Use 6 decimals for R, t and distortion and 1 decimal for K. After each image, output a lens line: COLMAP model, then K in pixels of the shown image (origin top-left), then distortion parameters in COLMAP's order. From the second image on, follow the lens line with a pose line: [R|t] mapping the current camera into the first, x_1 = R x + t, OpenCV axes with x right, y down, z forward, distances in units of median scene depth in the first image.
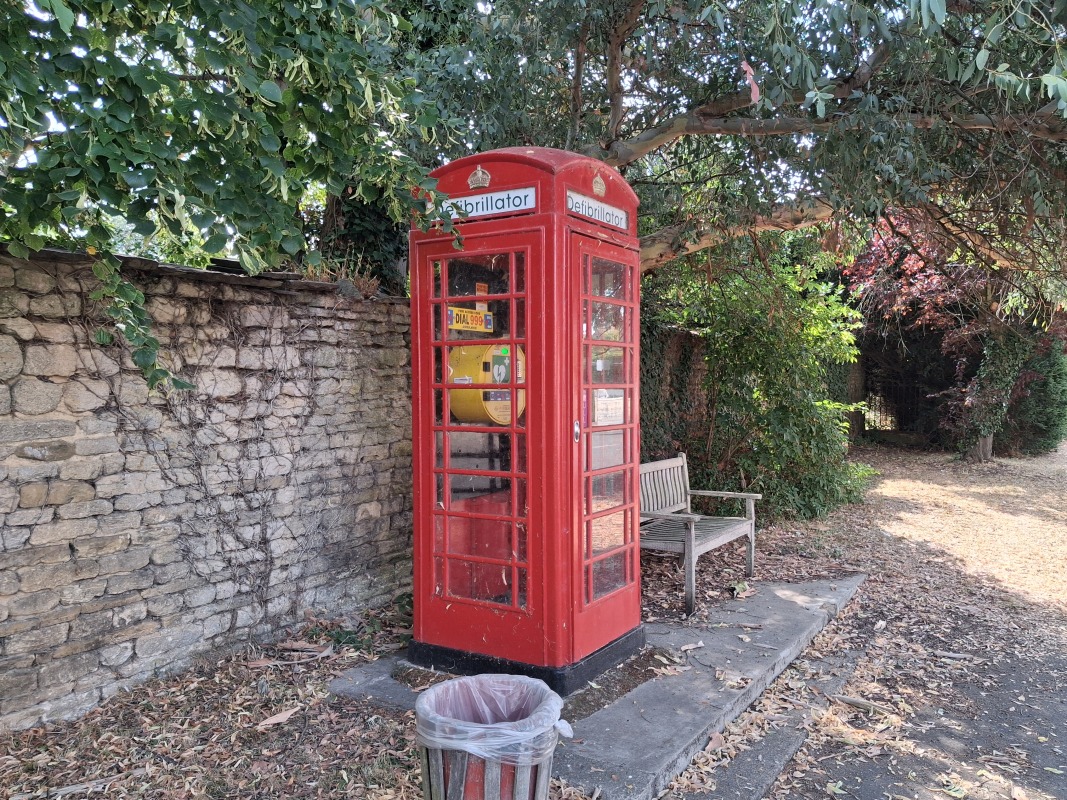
lens RADIAL K [[851.2, 0, 544.4], [0, 851.2, 401.4], [0, 0, 1]] dist [0.019215, -0.035402]
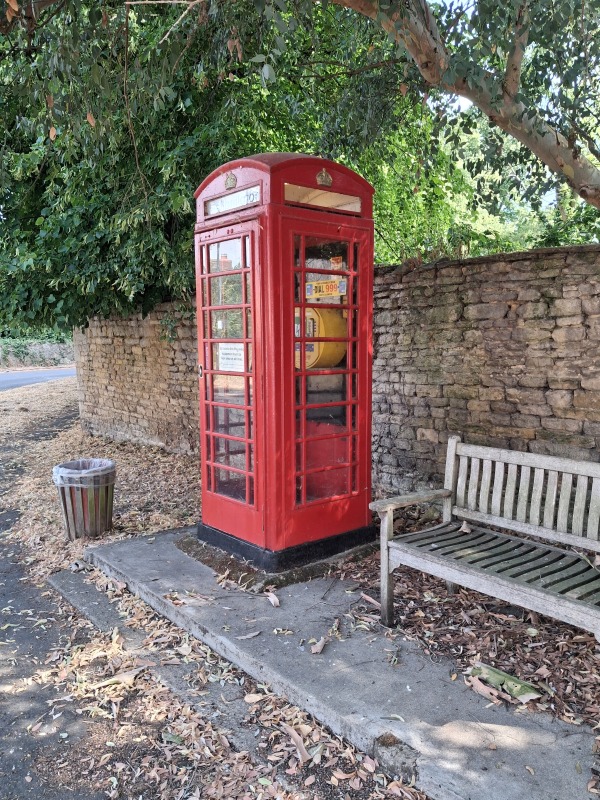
lens RADIAL K [[638.2, 0, 308.4], [0, 638.2, 398.3], [0, 0, 1]] dist [0.019215, -0.035402]
pose [[-0.321339, 0.090549, -0.942625, 0.883281], [-0.010462, 0.995018, 0.099149, -0.024722], [0.946906, 0.041722, -0.318791, 1.315624]]
